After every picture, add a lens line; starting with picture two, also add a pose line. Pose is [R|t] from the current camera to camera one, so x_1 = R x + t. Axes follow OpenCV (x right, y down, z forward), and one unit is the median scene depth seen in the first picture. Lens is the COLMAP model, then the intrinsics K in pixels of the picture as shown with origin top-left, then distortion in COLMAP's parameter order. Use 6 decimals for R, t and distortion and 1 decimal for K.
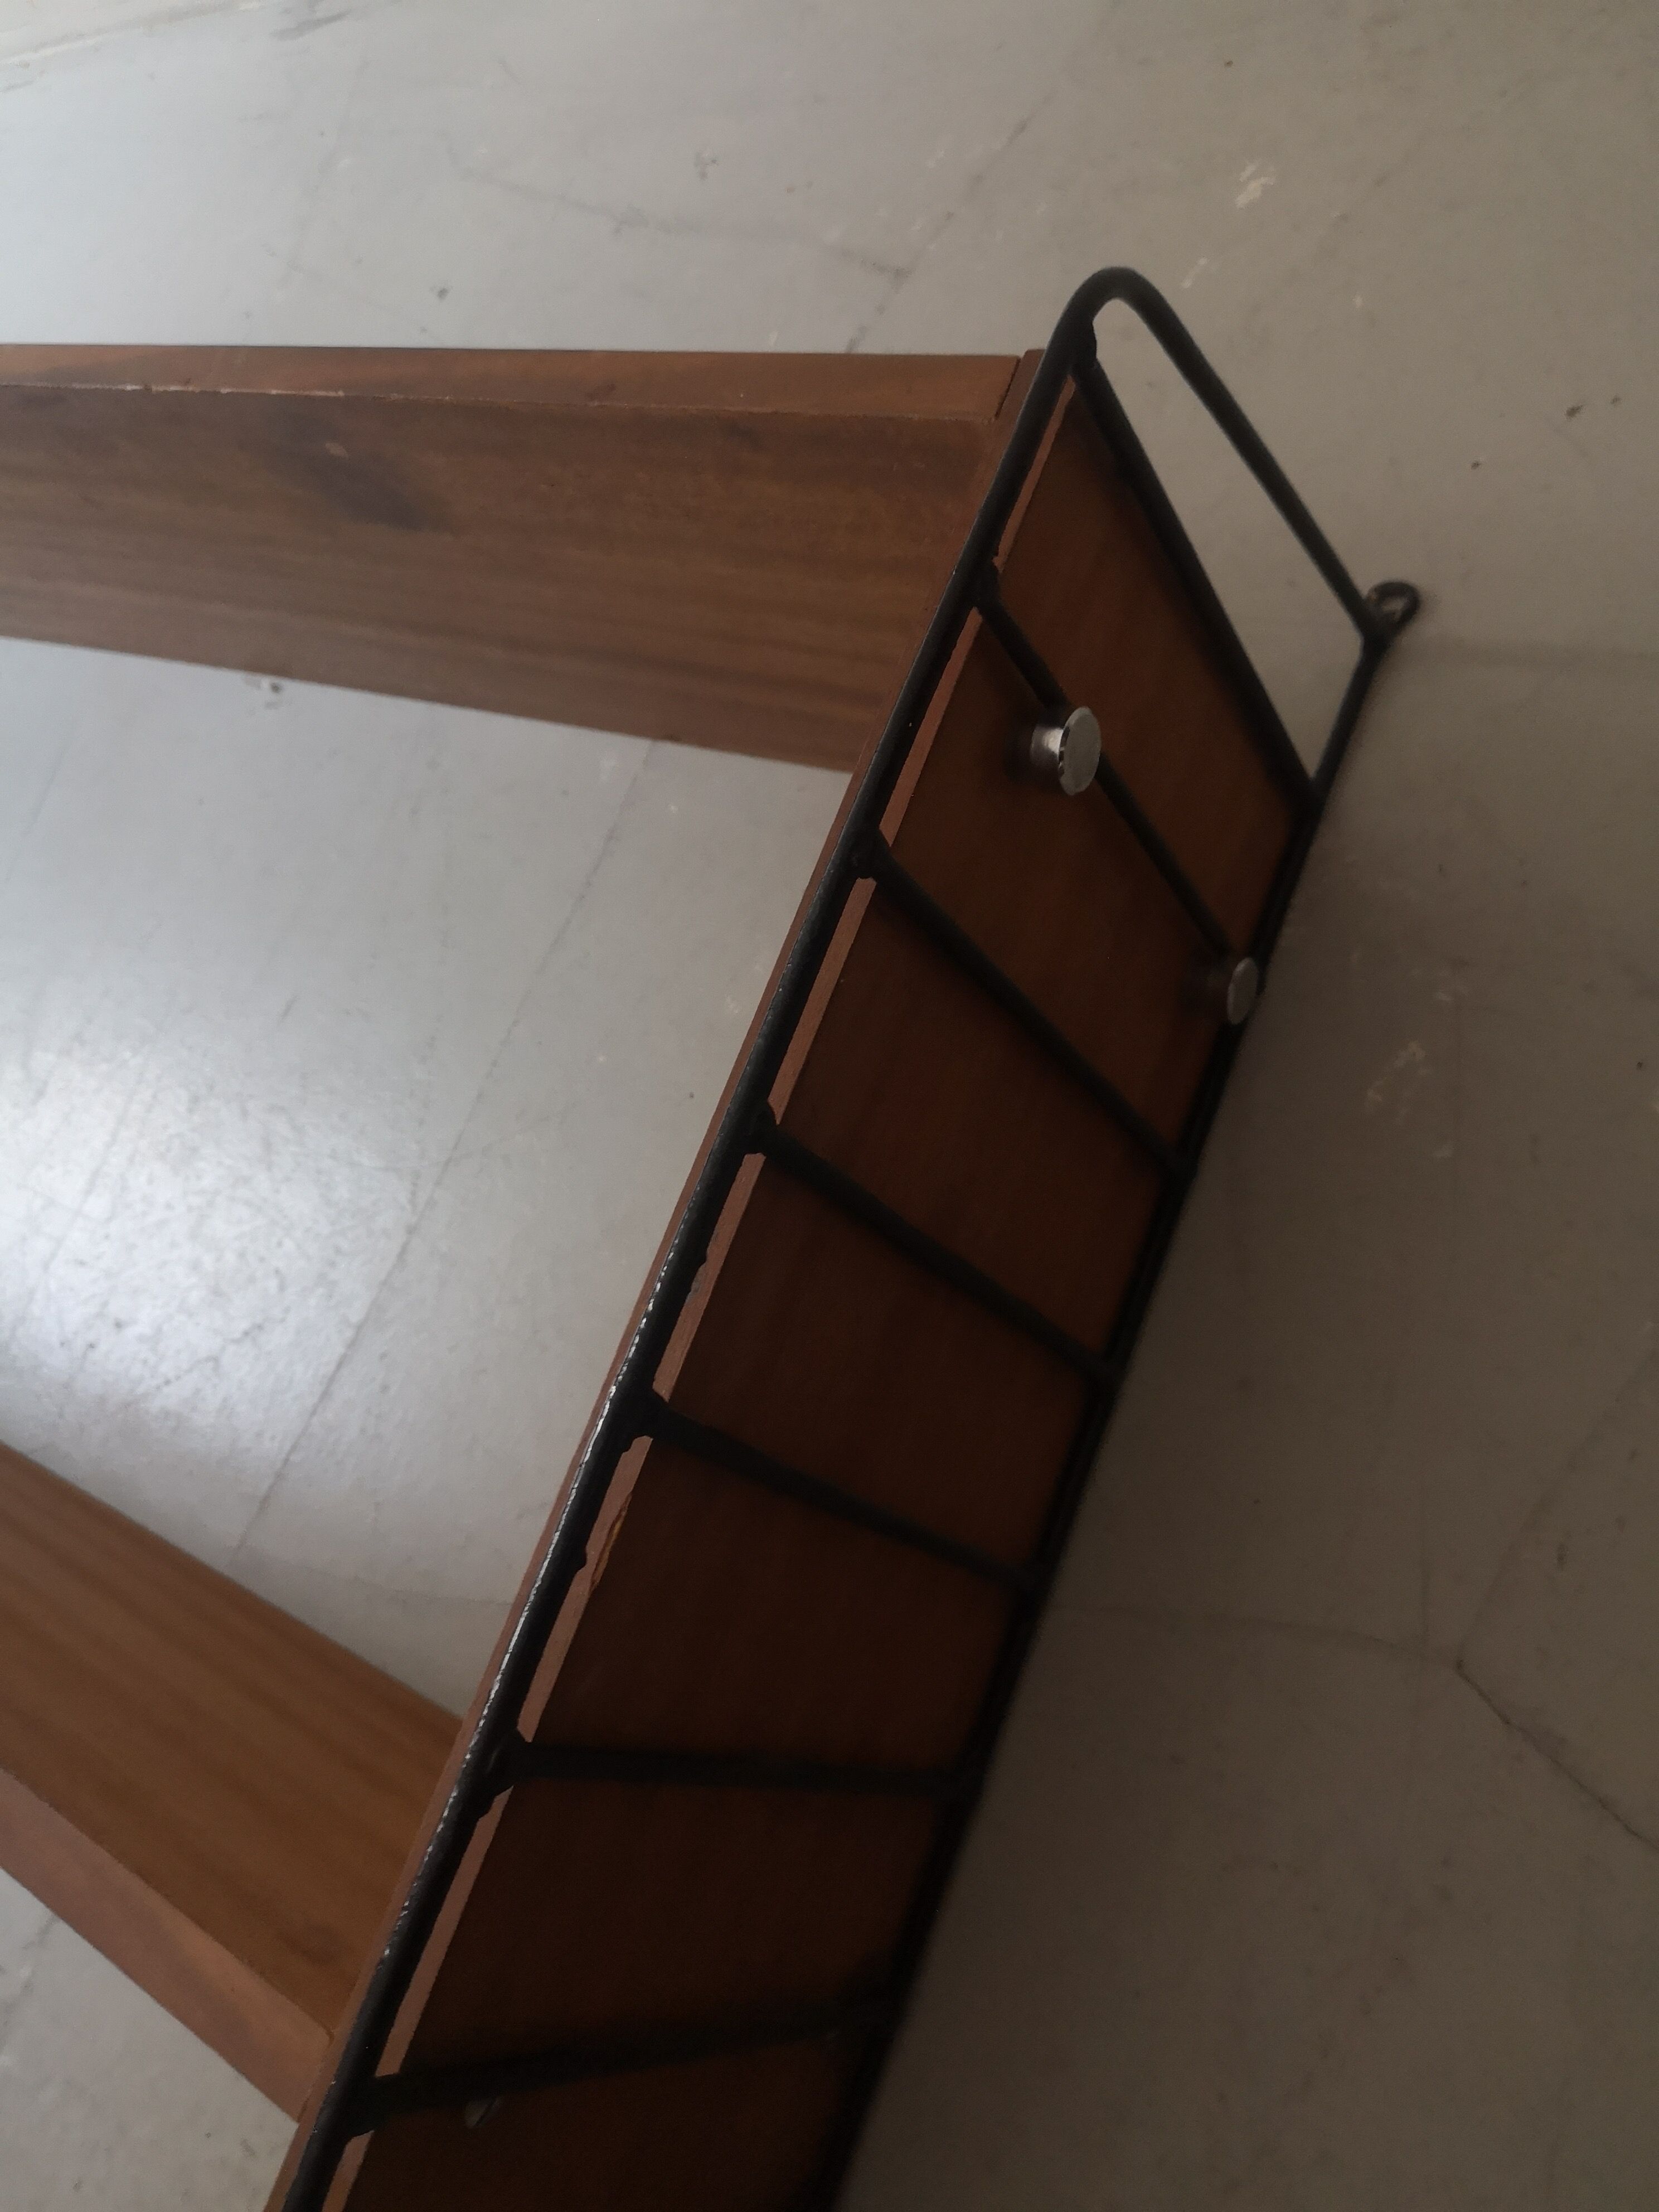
lens RADIAL K [[1766.8, 0, 829.5], [0, 1766.8, 1106.0], [0, 0, 1]] dist [0.006102, -0.006362]
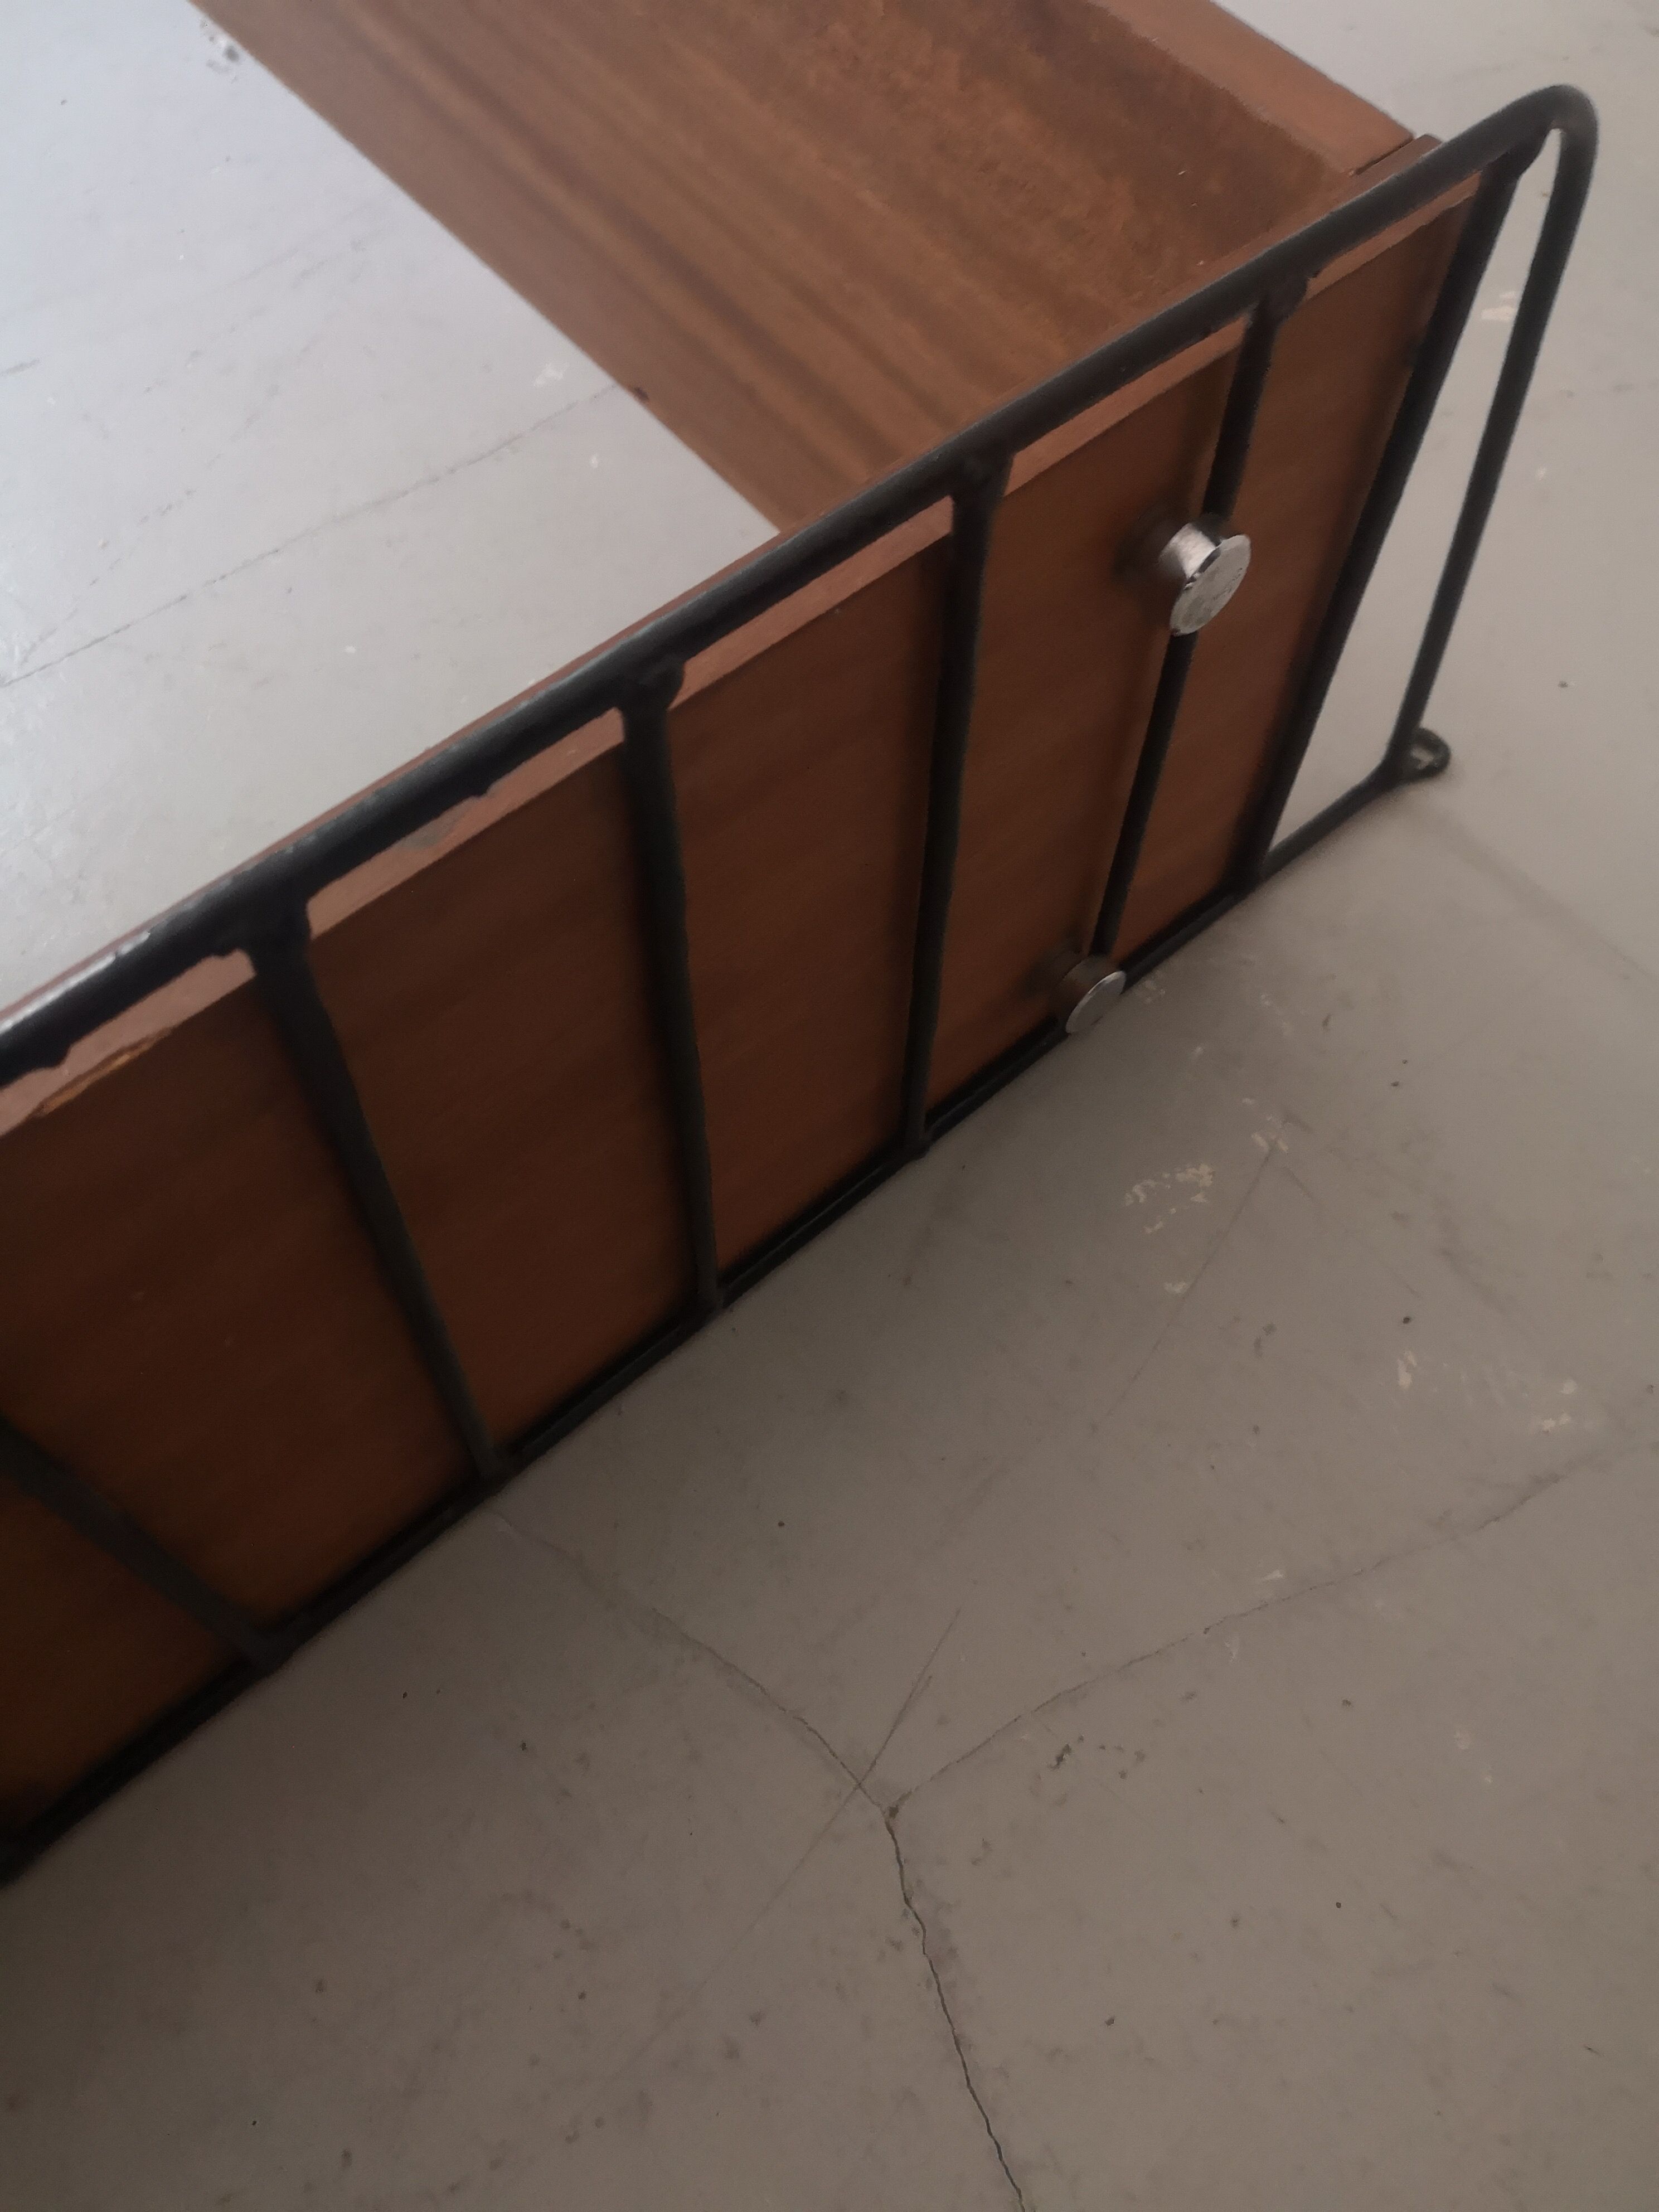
lens RADIAL K [[1766.8, 0, 829.5], [0, 1766.8, 1106.0], [0, 0, 1]] dist [0.006102, -0.006362]
pose [[0.801148, 0.550641, 0.234429, -0.037294], [-0.550019, 0.831847, -0.074230, 0.106923], [-0.235882, -0.069471, 0.969295, 0.207934]]
